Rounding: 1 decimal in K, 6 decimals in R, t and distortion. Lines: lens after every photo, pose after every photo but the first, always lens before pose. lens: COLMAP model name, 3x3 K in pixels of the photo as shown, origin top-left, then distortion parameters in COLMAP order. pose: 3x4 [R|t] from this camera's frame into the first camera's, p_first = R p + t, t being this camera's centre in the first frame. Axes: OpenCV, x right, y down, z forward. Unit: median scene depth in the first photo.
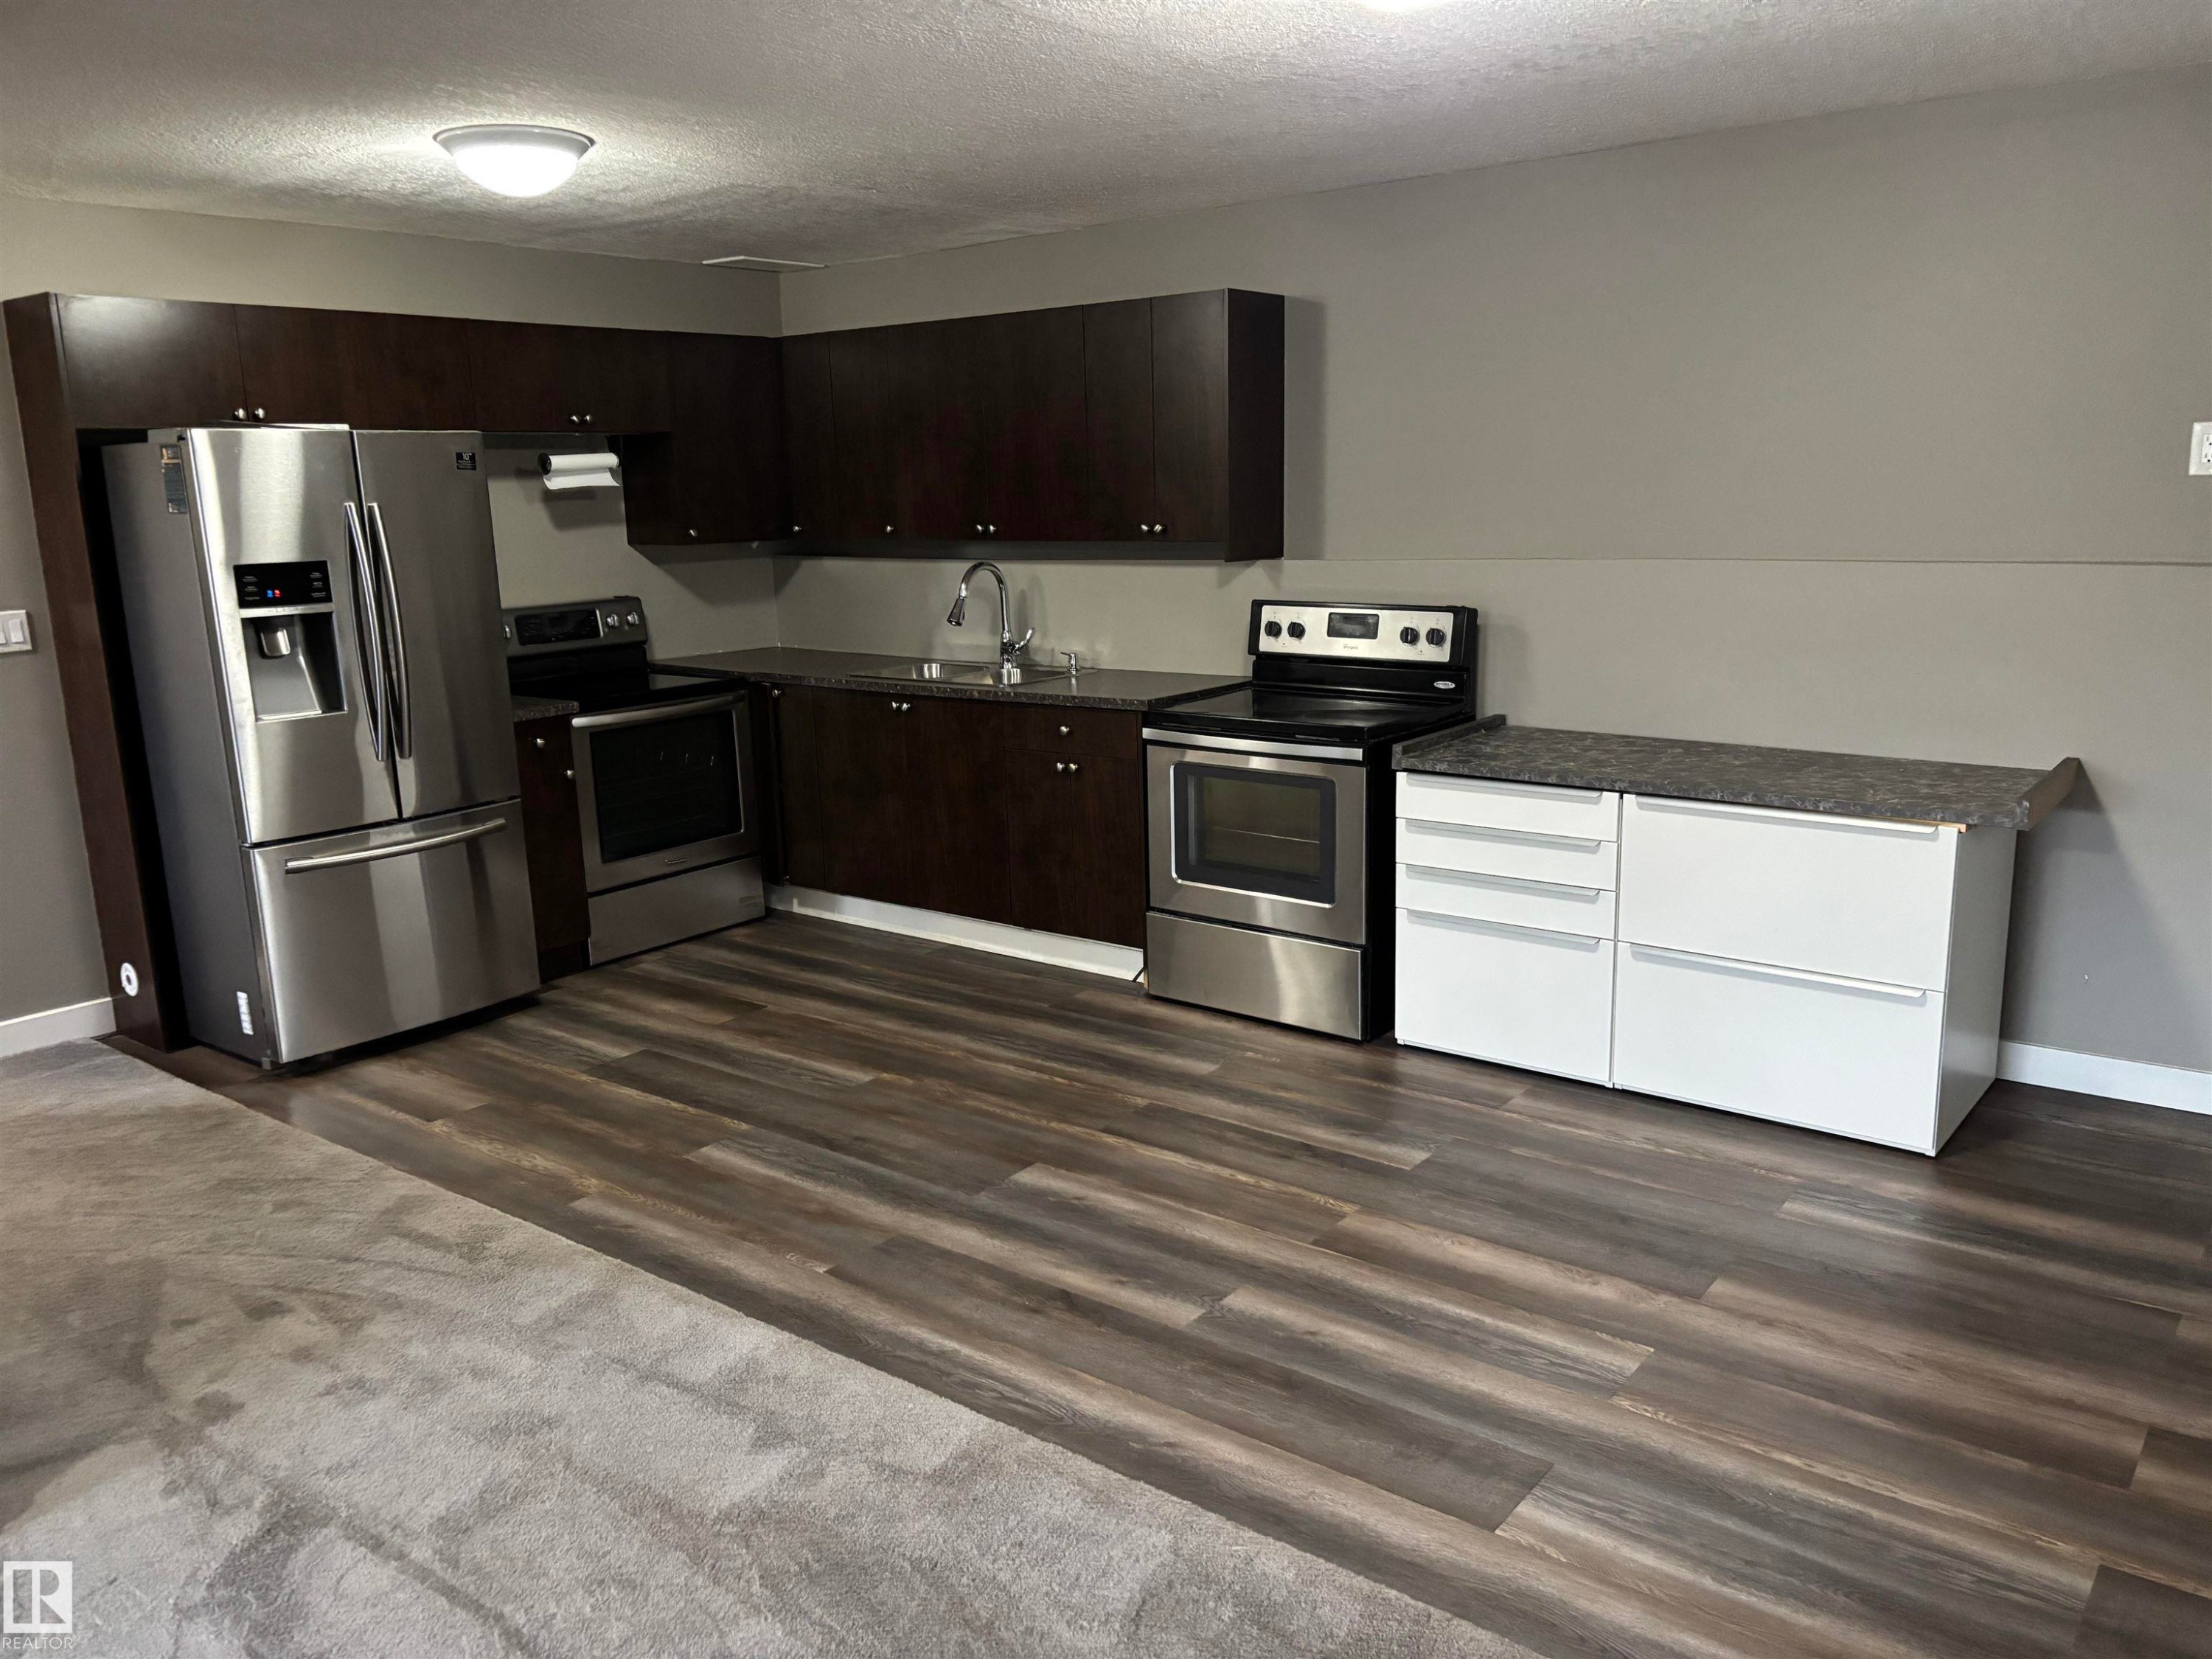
lens RADIAL K [[1682.0, 0, 1105.2], [0, 1682.0, 844.0], [0, 0, 1]] dist [0.042458, -0.064394]
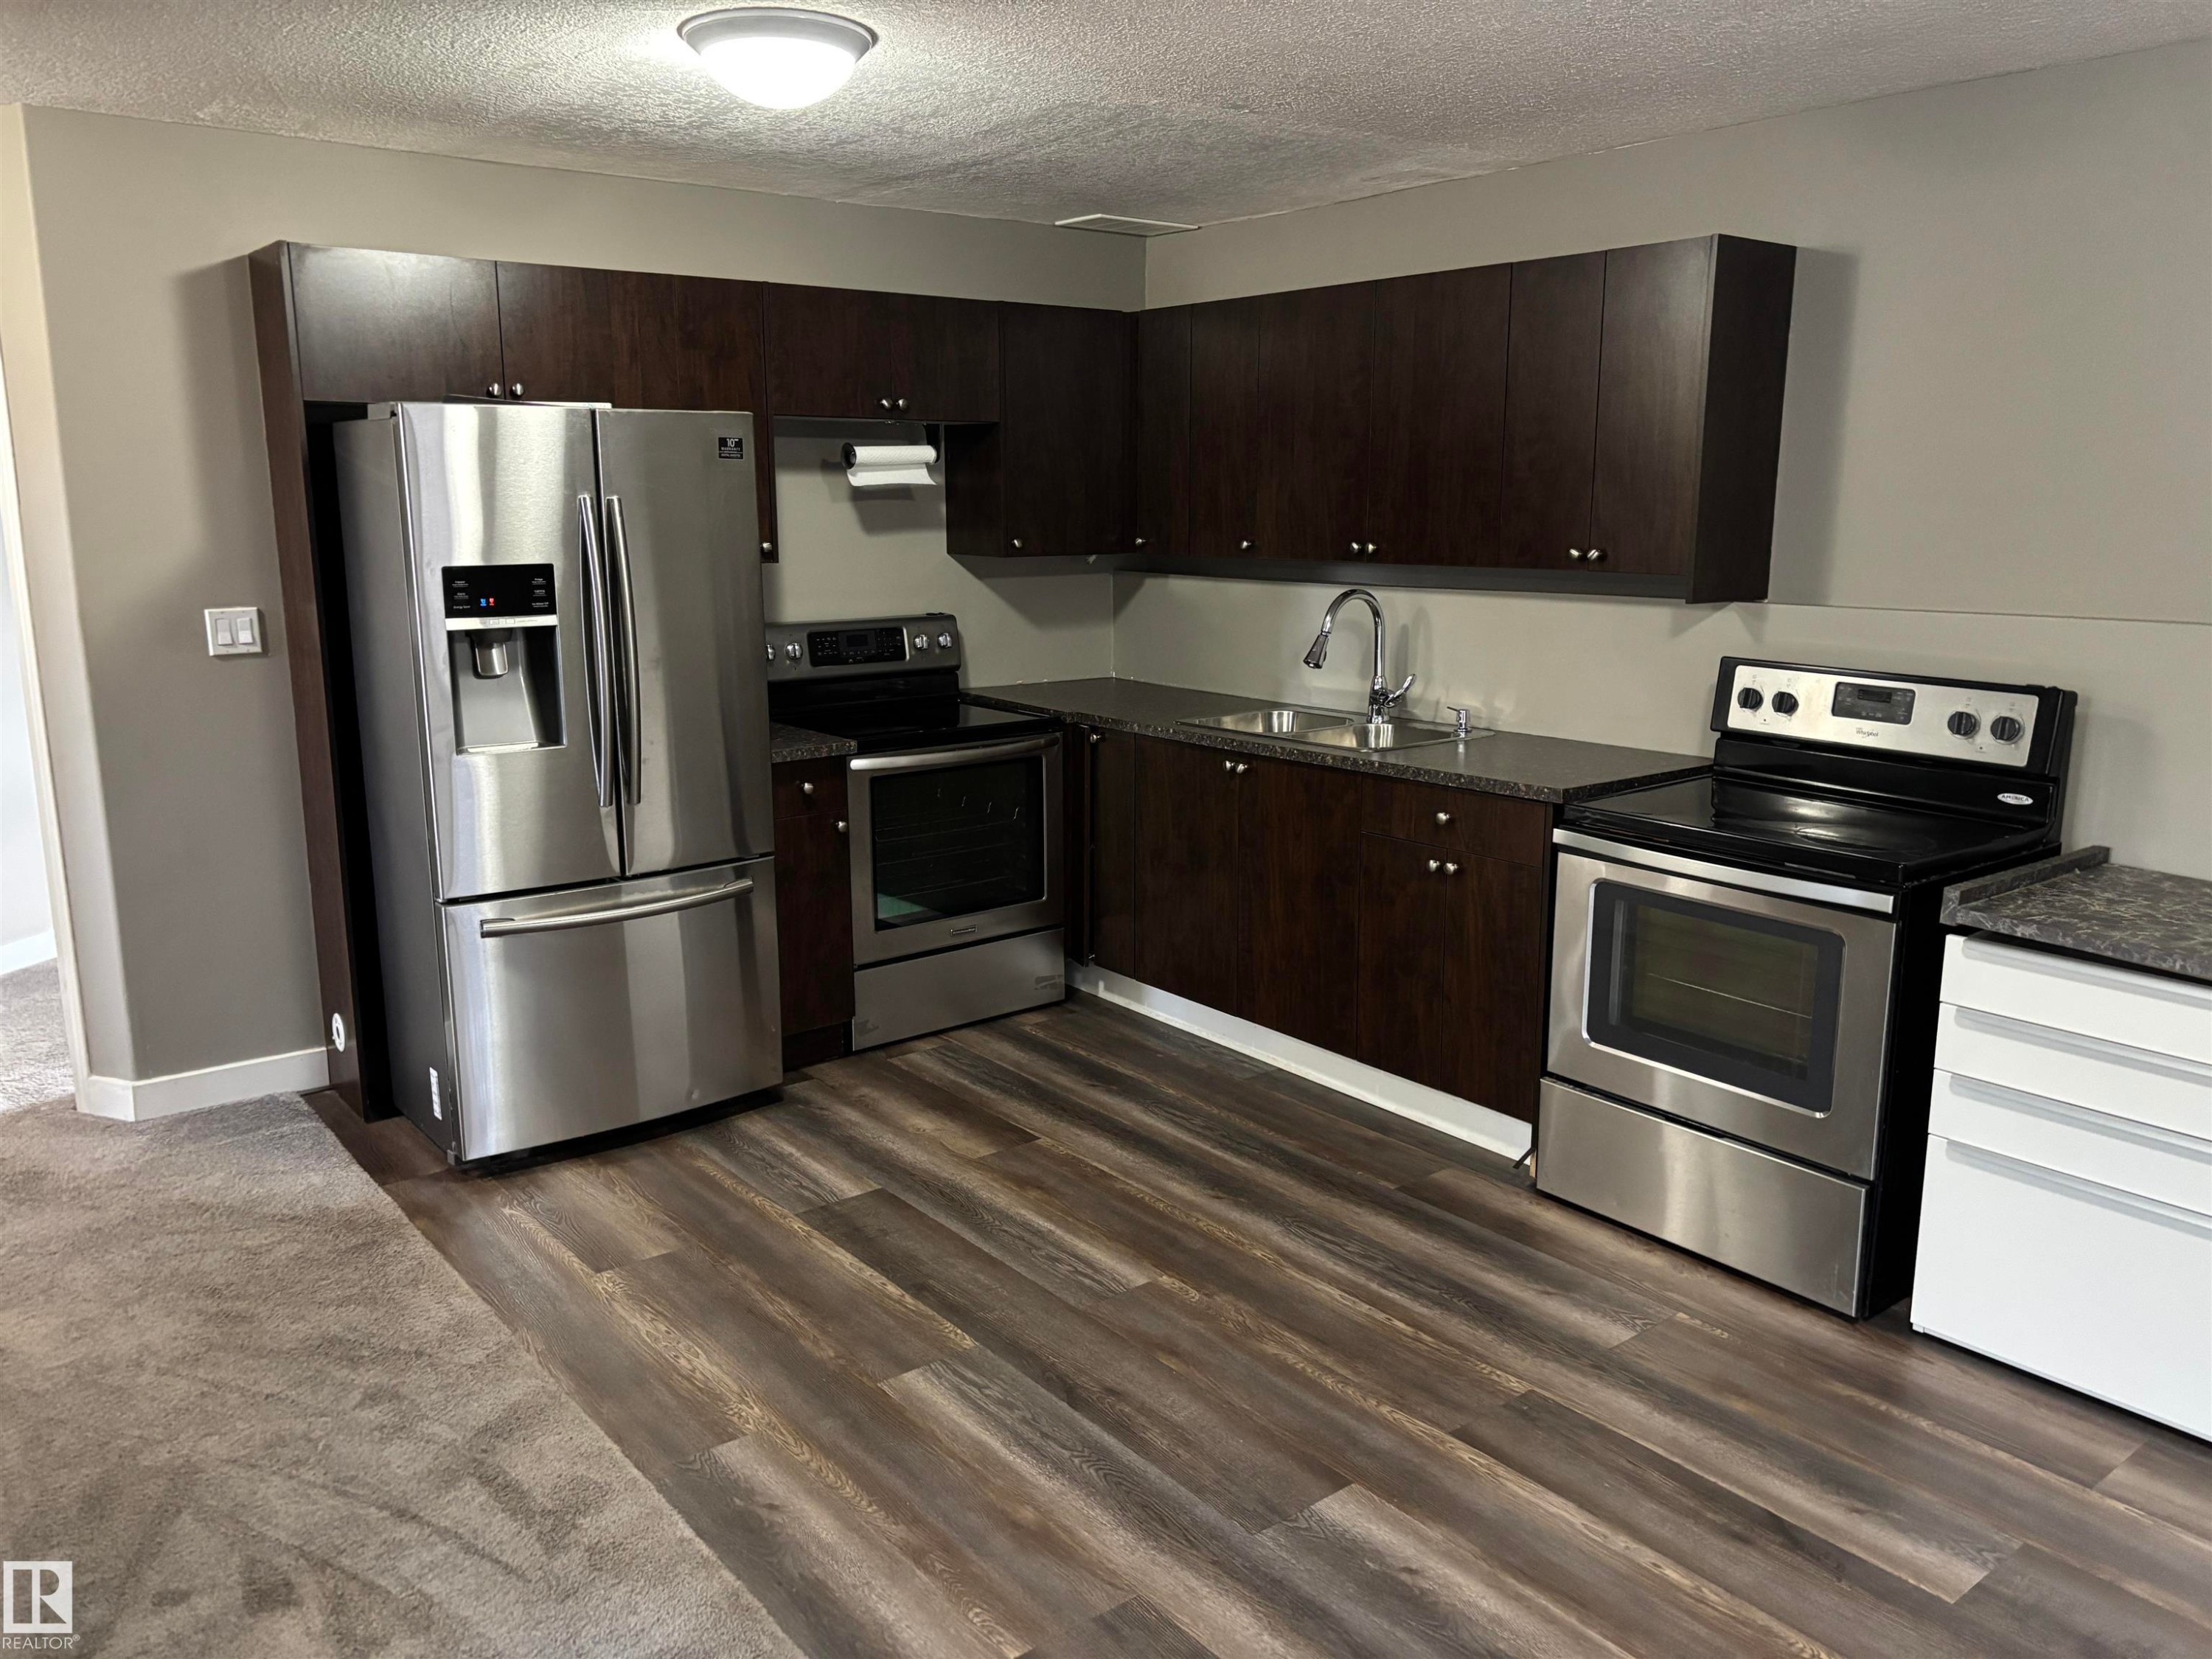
lens RADIAL K [[1682.0, 0, 1105.2], [0, 1682.0, 844.0], [0, 0, 1]] dist [0.042458, -0.064394]
pose [[0.972956, 0.070706, -0.219903, -0.005387], [-0.071706, 0.997420, 0.003443, -0.051077], [0.219579, 0.012419, 0.975516, 0.244387]]
